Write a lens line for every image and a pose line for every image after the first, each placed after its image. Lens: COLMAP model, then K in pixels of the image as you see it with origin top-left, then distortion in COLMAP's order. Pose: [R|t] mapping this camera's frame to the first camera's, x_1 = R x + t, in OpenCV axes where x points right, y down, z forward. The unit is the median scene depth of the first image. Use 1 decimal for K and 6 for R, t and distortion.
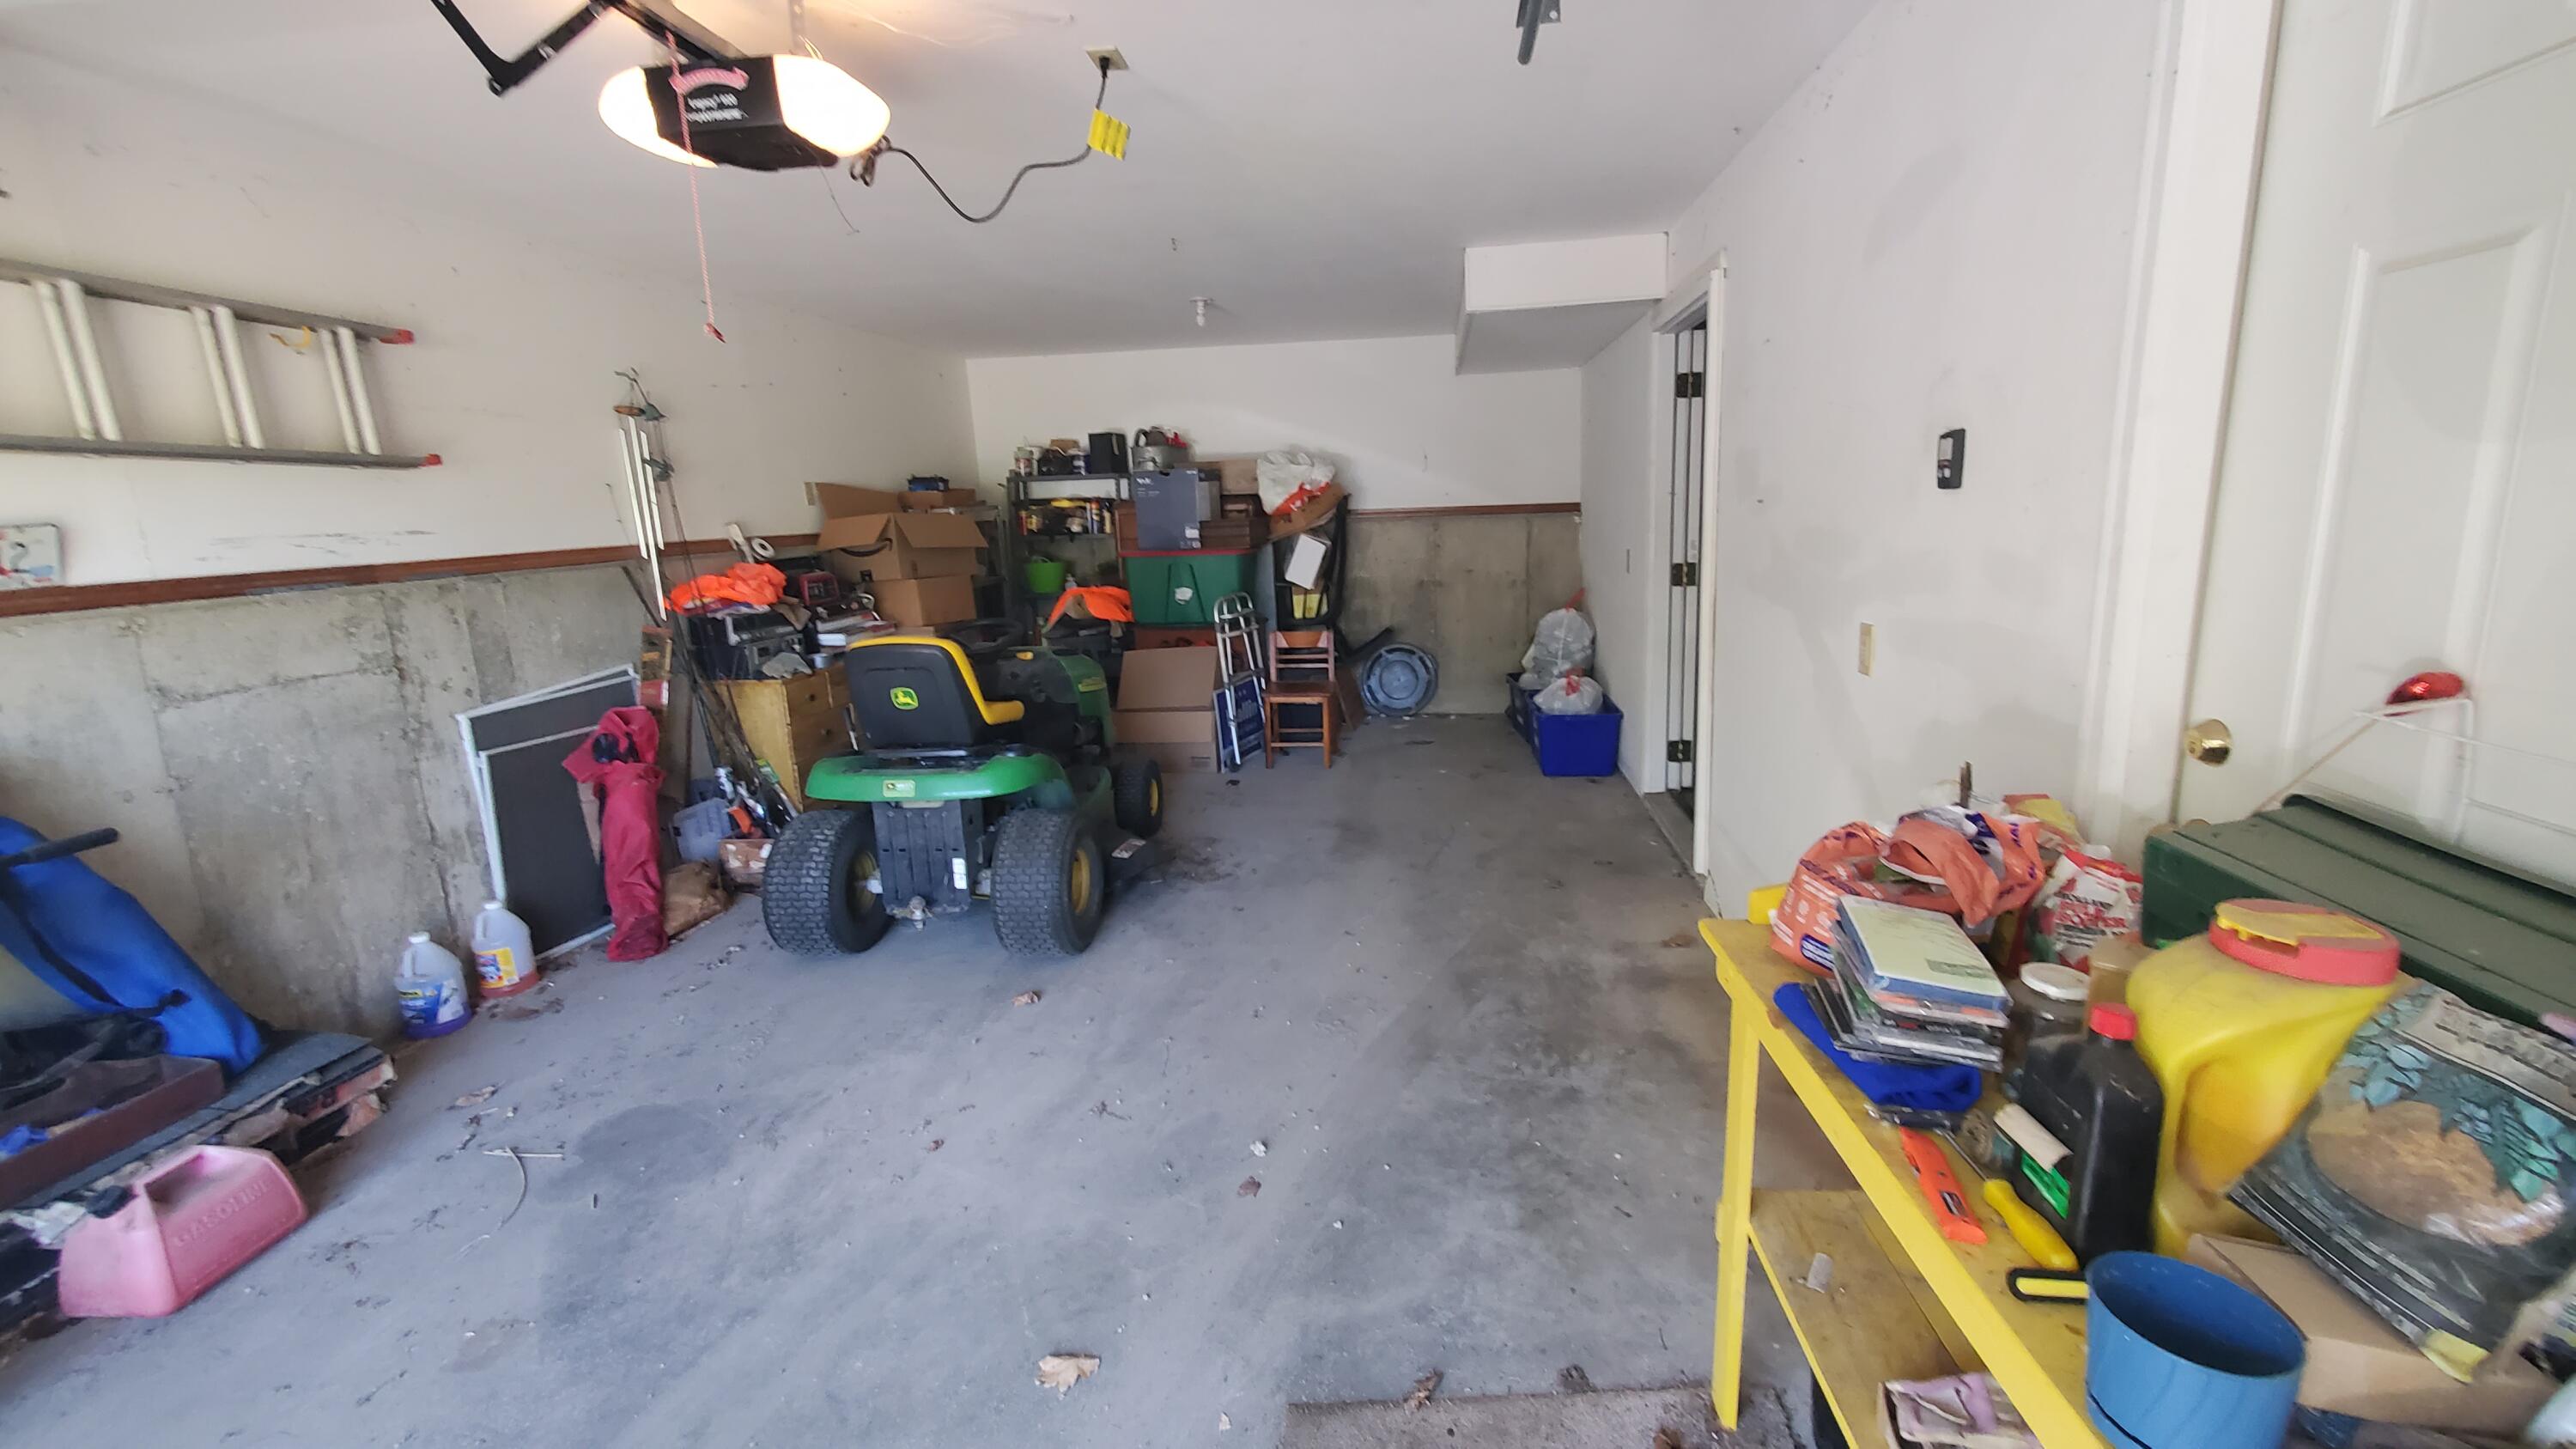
lens RADIAL K [[1026.5, 0, 1286.9], [0, 1026.5, 717.7], [0, 0, 1]] dist [0.000942, -0.000840]
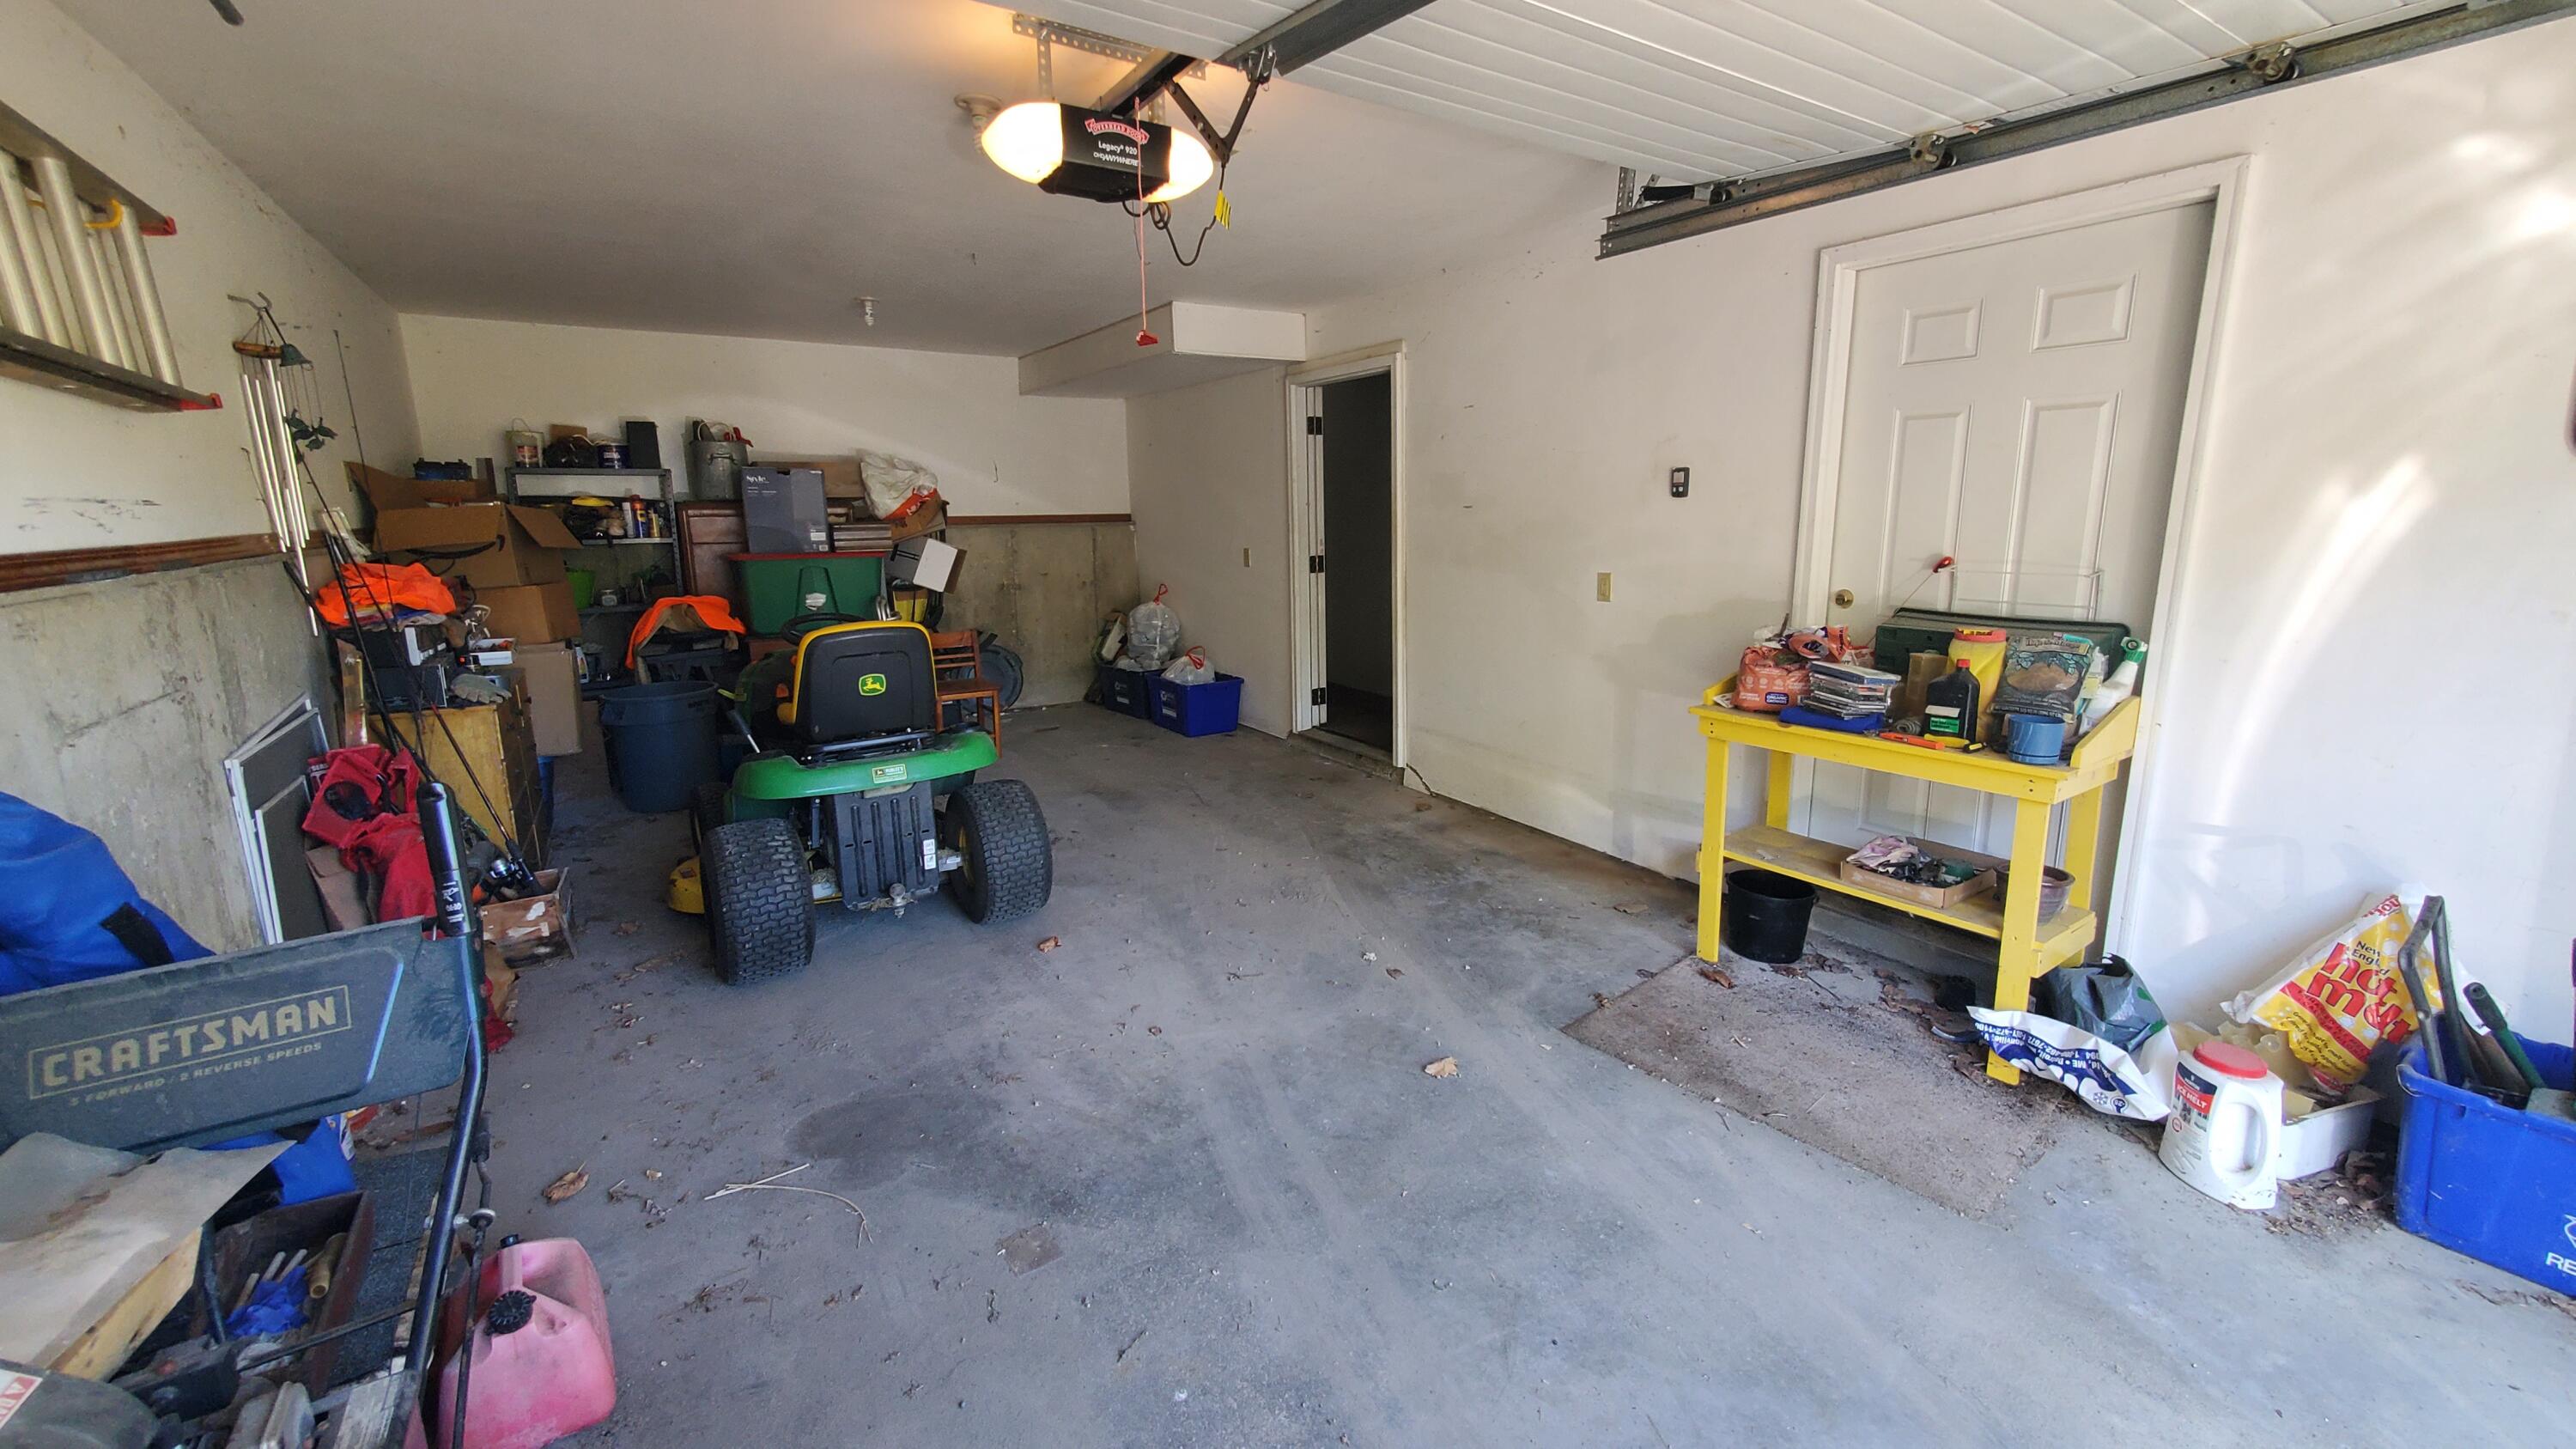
lens RADIAL K [[1026.5, 0, 1297.8], [0, 1026.5, 725.6], [0, 0, 1]] dist [0.000942, -0.000840]
pose [[0.763128, -0.108514, 0.637072, -0.621210], [0.118380, 0.992594, 0.027267, 0.037611], [-0.635313, 0.054608, 0.770322, -0.020599]]
